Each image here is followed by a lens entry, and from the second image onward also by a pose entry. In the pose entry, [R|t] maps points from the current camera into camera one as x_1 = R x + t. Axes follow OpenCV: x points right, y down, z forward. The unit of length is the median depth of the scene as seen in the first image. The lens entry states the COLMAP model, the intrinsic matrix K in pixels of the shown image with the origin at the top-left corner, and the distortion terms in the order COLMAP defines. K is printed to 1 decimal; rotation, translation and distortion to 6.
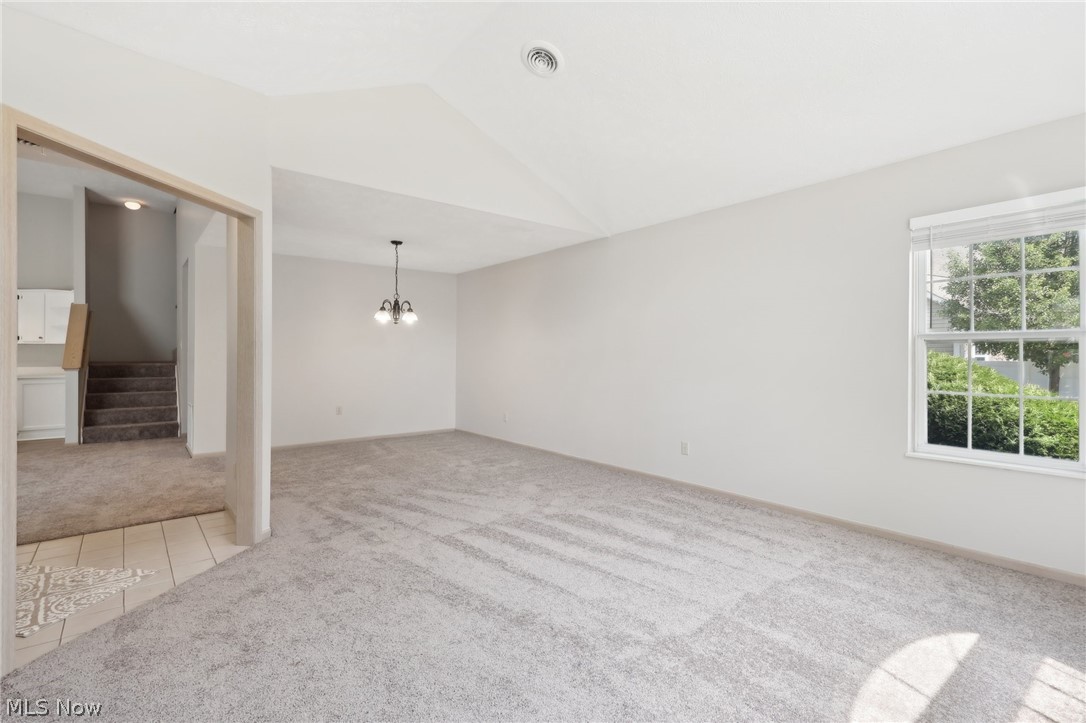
lens RADIAL K [[507.1, 0, 536.1], [0, 507.1, 350.9], [0, 0, 1]] dist [-0.000109, 0.000484]
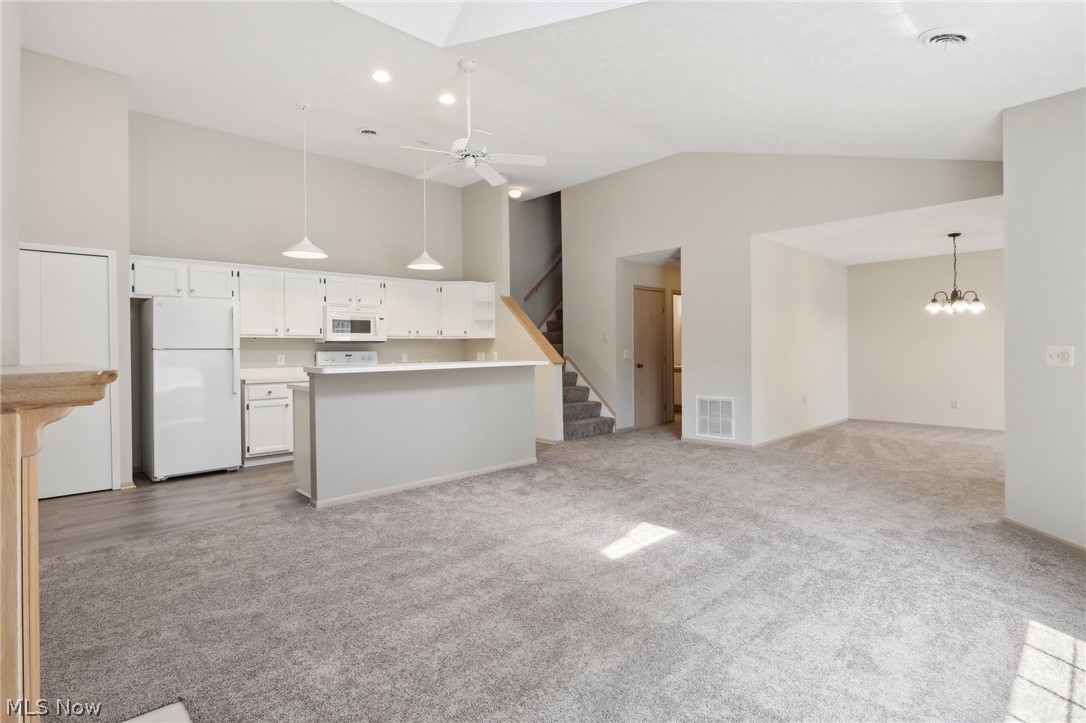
lens RADIAL K [[522.4, 0, 545.9], [0, 522.4, 351.5], [0, 0, 1]] dist [-0.004997, -0.000436]
pose [[0.995752, -0.013305, 0.091107, -1.862576], [0.012495, 0.999877, 0.009456, 0.006070], [-0.091222, -0.008278, 0.995796, 0.026923]]
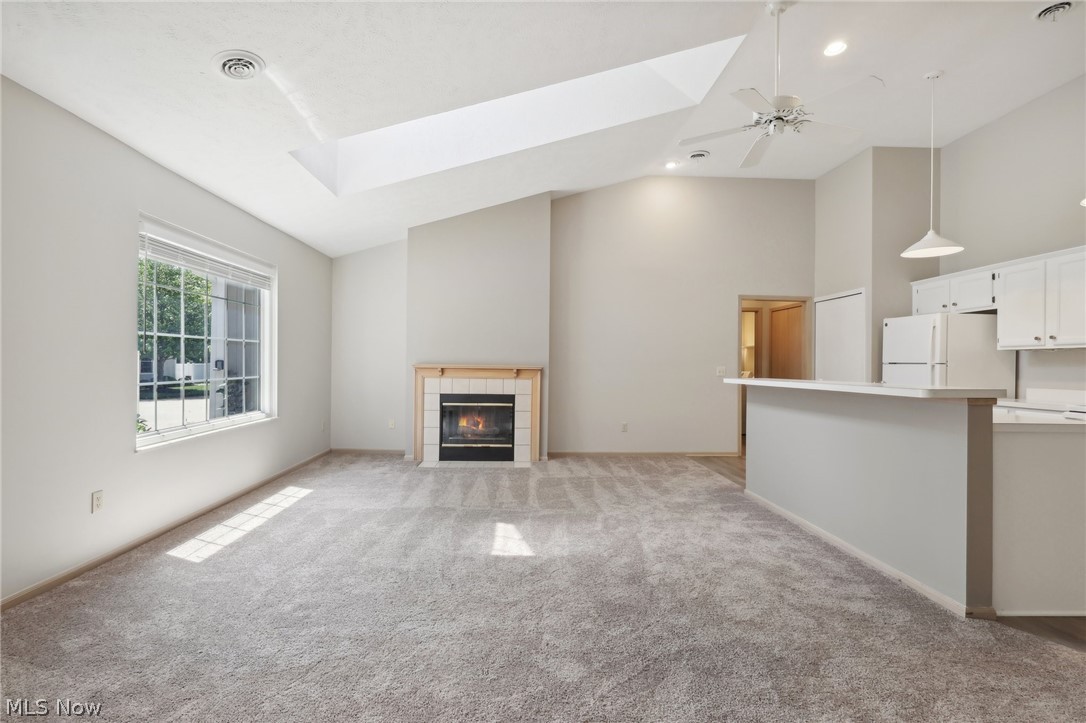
lens RADIAL K [[500.1, 0, 544.4], [0, 500.1, 361.4], [0, 0, 1]] dist [0.005308, 0.000564]
pose [[-0.584236, -0.016837, -0.811409, -0.946183], [-0.008886, 0.999858, -0.014349, 0.024238], [0.811535, -0.001173, -0.584302, 1.449363]]
